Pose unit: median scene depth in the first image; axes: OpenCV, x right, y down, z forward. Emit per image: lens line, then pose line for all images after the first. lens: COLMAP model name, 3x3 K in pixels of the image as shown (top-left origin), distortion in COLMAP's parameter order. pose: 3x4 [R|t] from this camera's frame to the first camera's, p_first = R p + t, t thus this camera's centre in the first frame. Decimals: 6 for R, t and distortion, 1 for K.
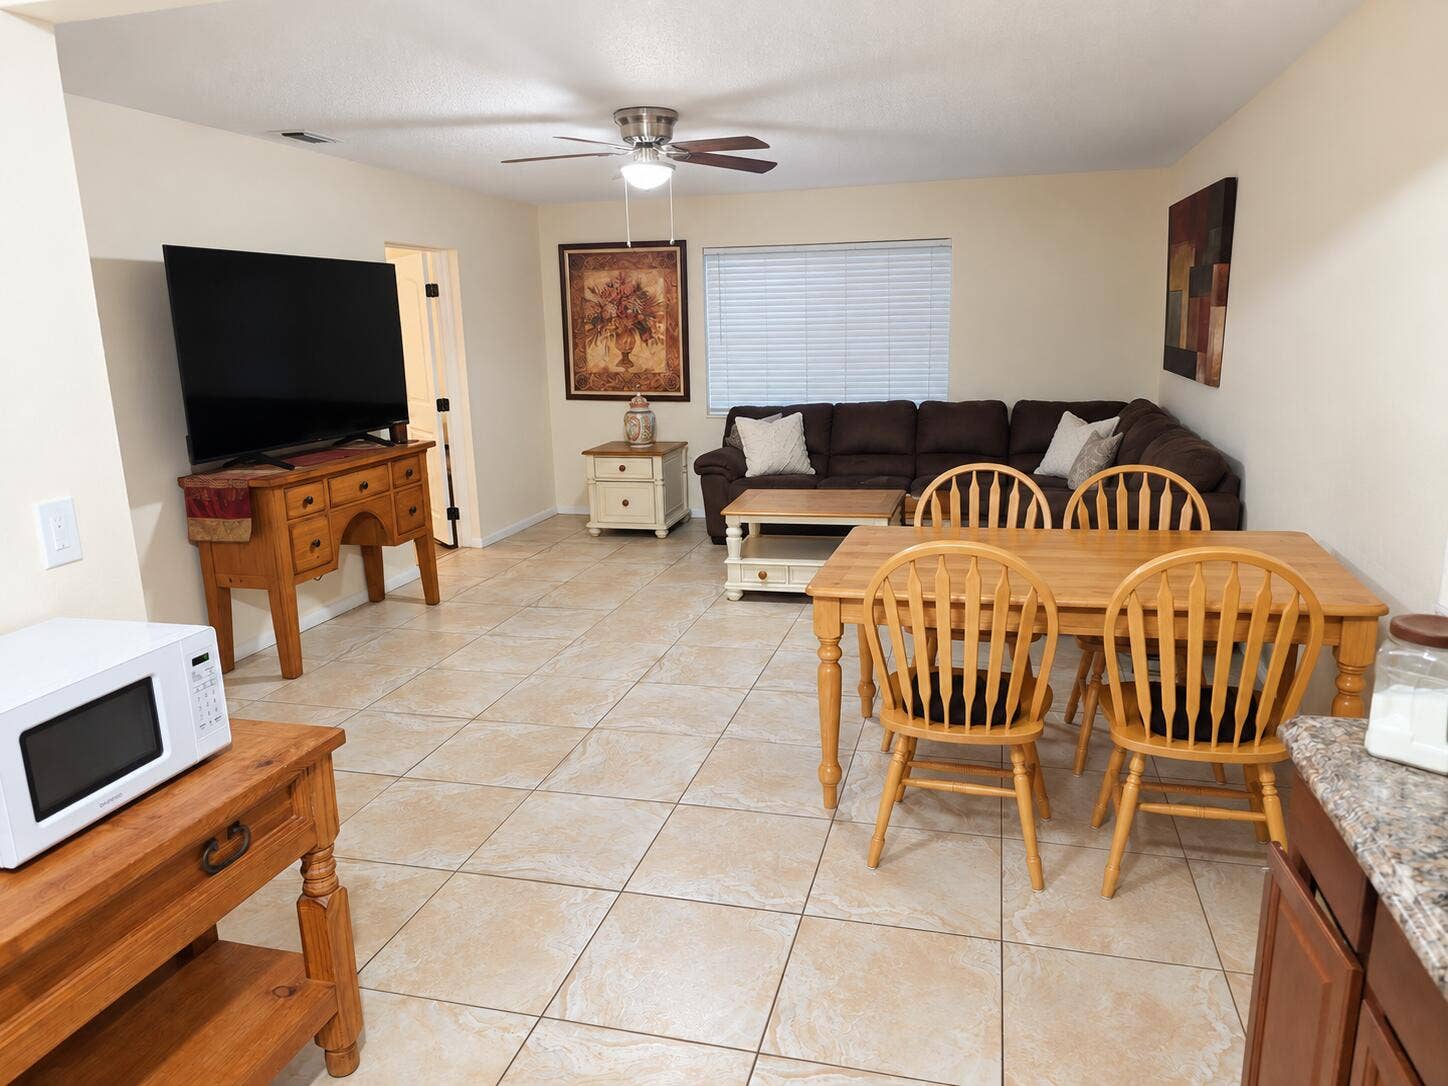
lens RADIAL K [[1009.7, 0, 731.0], [0, 1009.7, 544.1], [0, 0, 1]] dist [-0.003259, -0.002835]
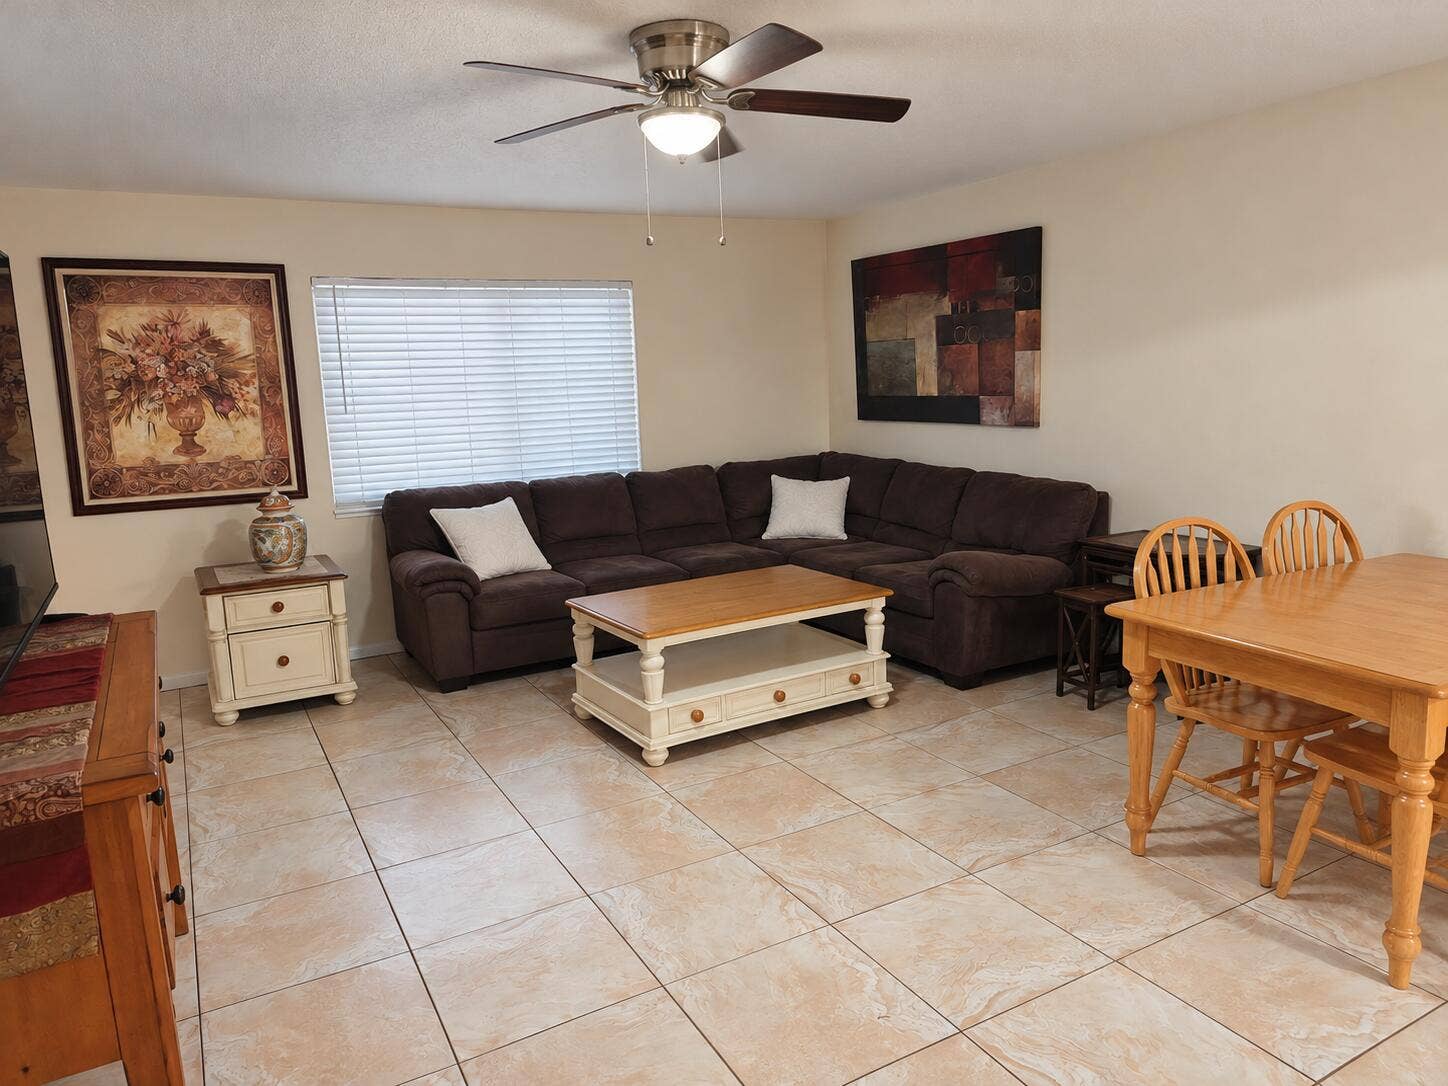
lens RADIAL K [[1009.7, 0, 722.5], [0, 1009.7, 543.3], [0, 0, 1]] dist [-0.003259, -0.002835]
pose [[0.732451, -0.117697, 0.670569, -0.300746], [0.168947, 0.985557, -0.011554, -0.056299], [-0.659524, 0.121754, 0.741757, 0.314740]]
